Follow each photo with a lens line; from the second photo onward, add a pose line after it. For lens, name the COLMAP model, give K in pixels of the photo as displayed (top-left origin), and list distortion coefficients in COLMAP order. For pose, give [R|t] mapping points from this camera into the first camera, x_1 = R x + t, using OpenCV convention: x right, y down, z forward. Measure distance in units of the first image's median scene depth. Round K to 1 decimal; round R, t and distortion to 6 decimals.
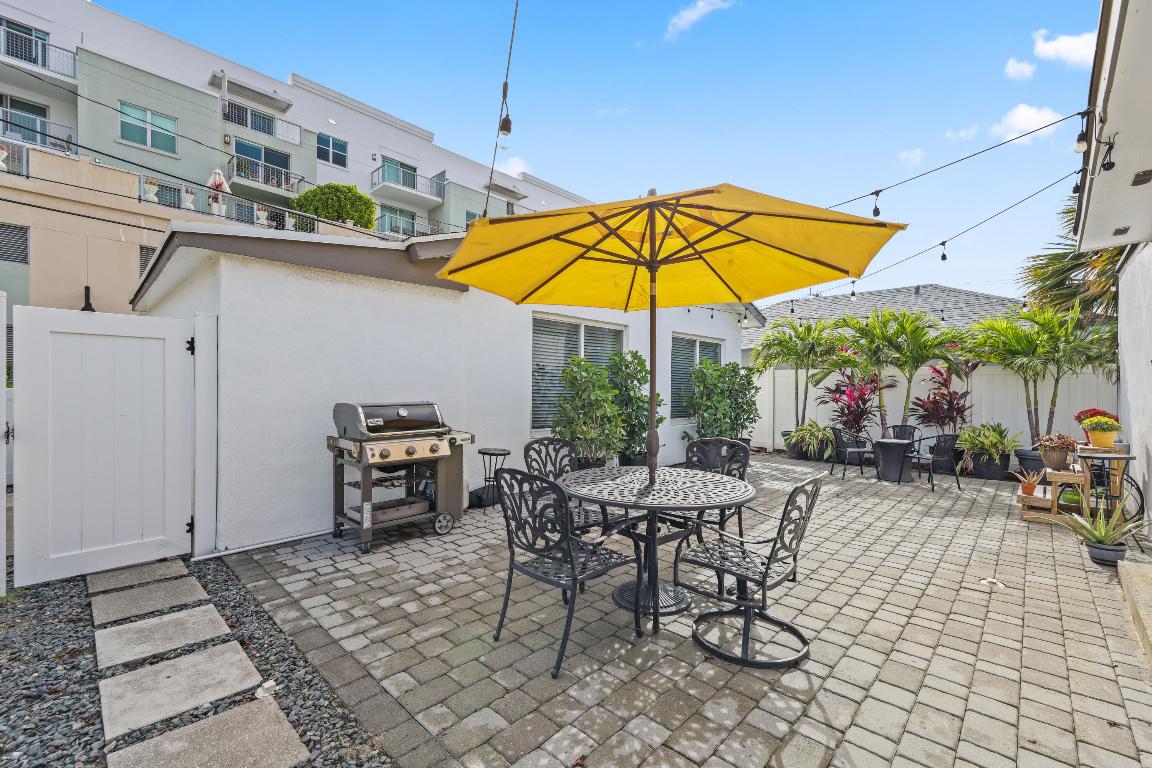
lens RADIAL K [[482.4, 0, 578.5], [0, 482.4, 390.7], [0, 0, 1]] dist [0.000456, 0.000243]
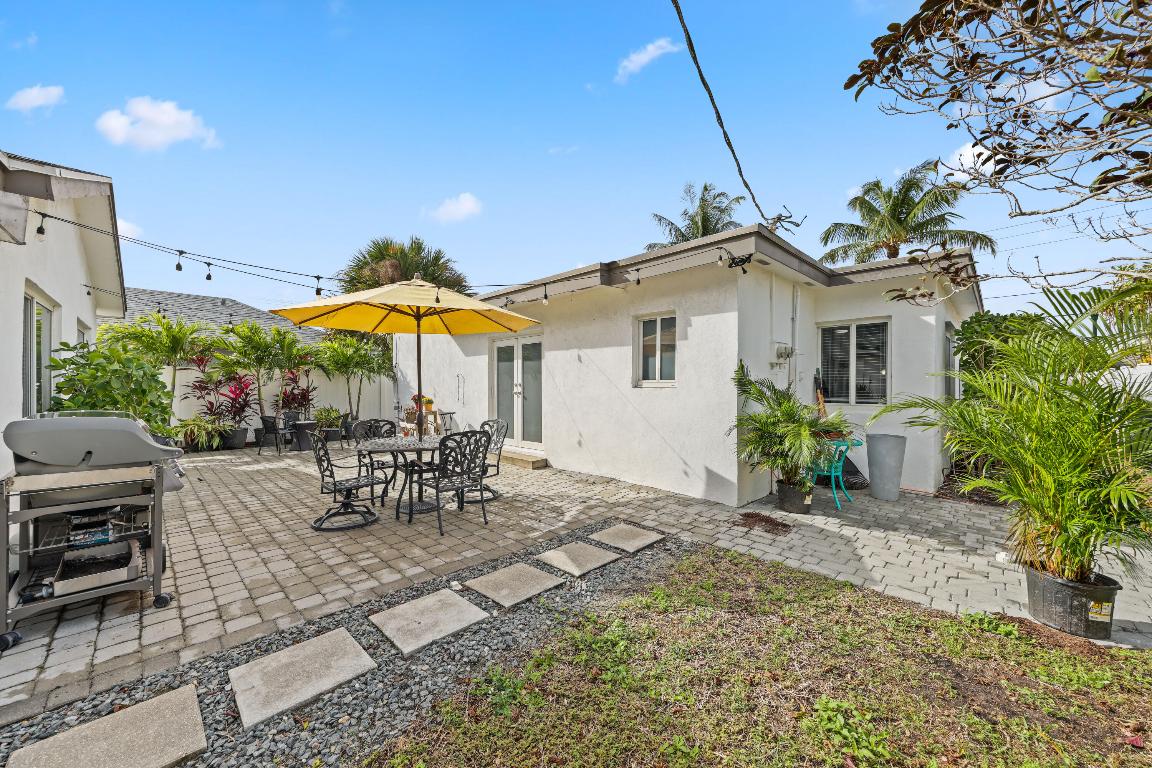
lens RADIAL K [[427.1, 0, 576.0], [0, 427.1, 384.0], [0, 0, 1]] dist [0.001196, 0.000101]
pose [[0.023606, -0.005866, 0.999704, -0.740231], [0.005574, 0.999968, 0.005736, -0.013569], [-0.999706, 0.005437, 0.023638, 0.212575]]
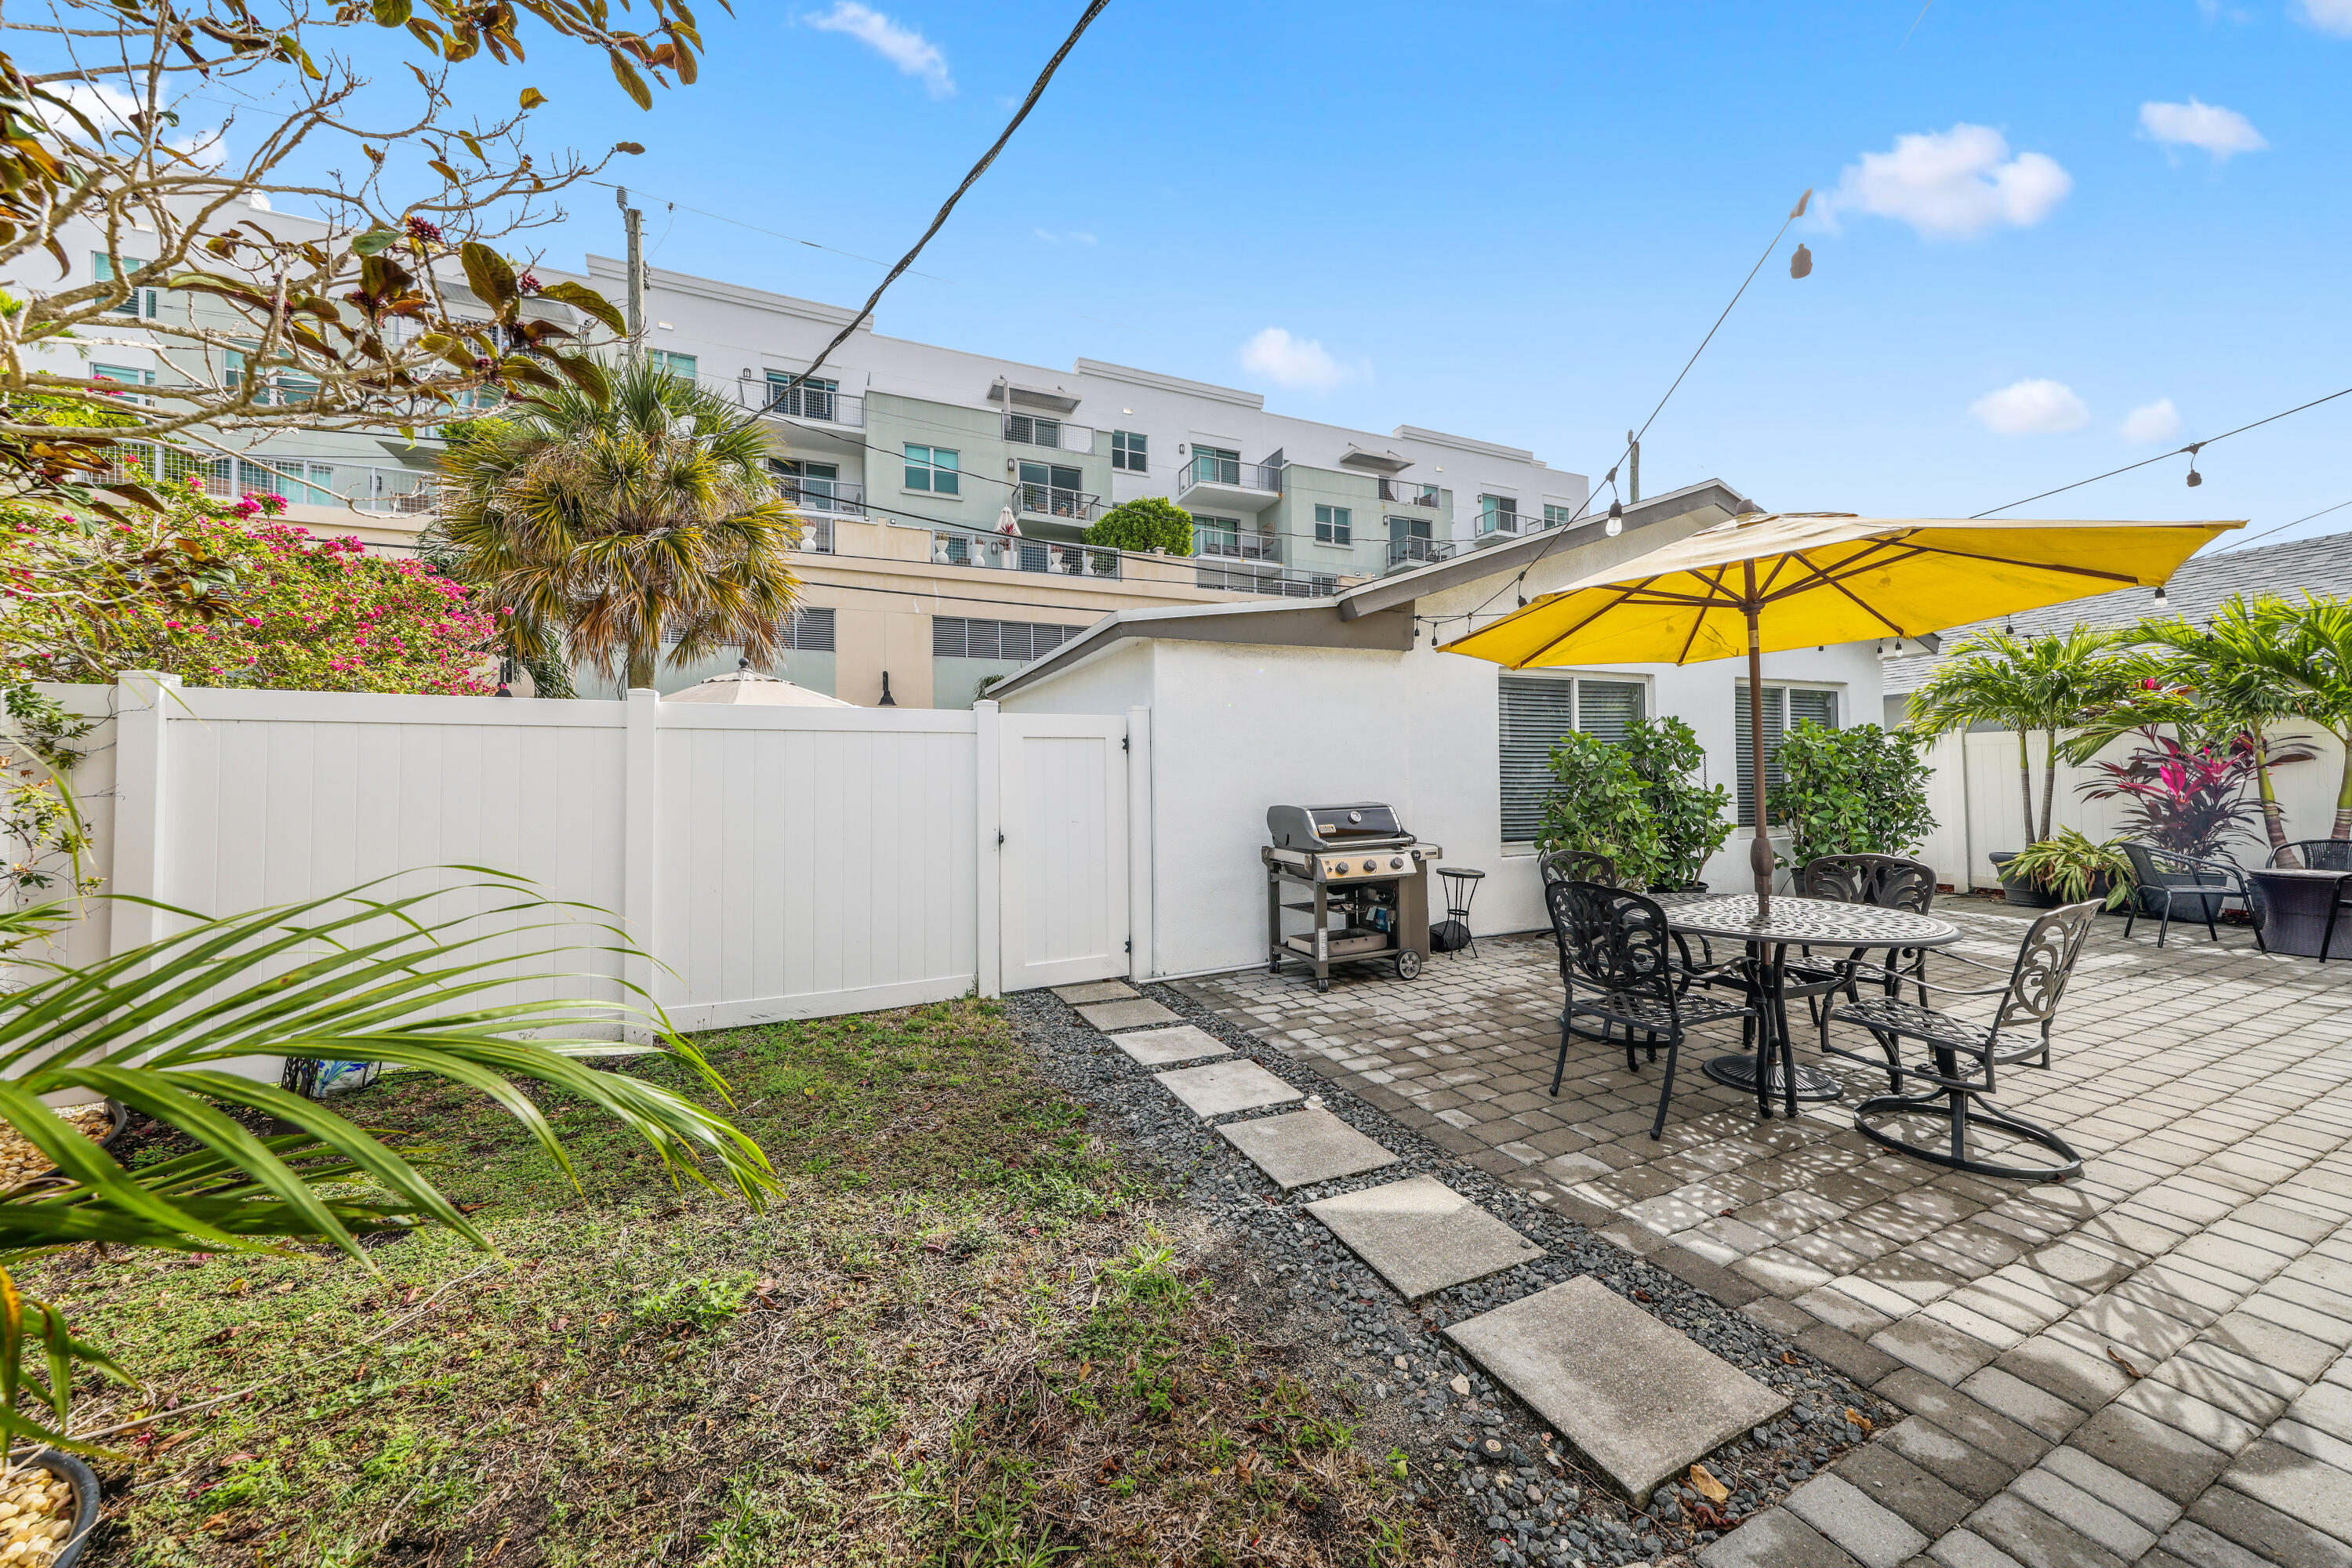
lens RADIAL K [[789.6, 0, 1171.9], [0, 789.6, 764.6], [0, 0, 1]] dist [0.000364, 0.000134]
pose [[0.922121, -0.031673, -0.385602, -0.102568], [0.021660, 0.999307, -0.030285, -0.005321], [0.386294, 0.019574, 0.922168, -0.212614]]
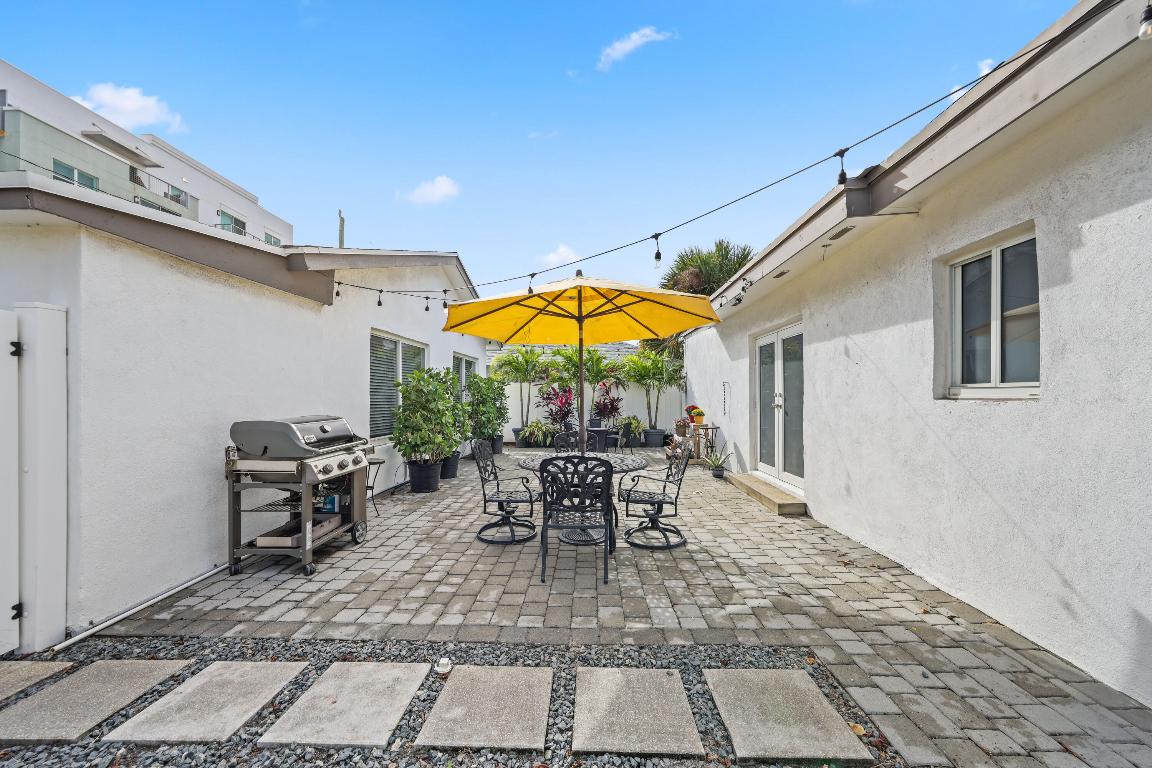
lens RADIAL K [[416.8, 0, 575.8], [0, 416.8, 394.6], [0, 0, 1]] dist [0.001351, 0.000055]
pose [[0.751179, -0.009171, 0.660035, -0.392063], [0.014311, 0.999895, -0.002394, -0.009241], [-0.659944, 0.011244, 0.751231, 0.011110]]
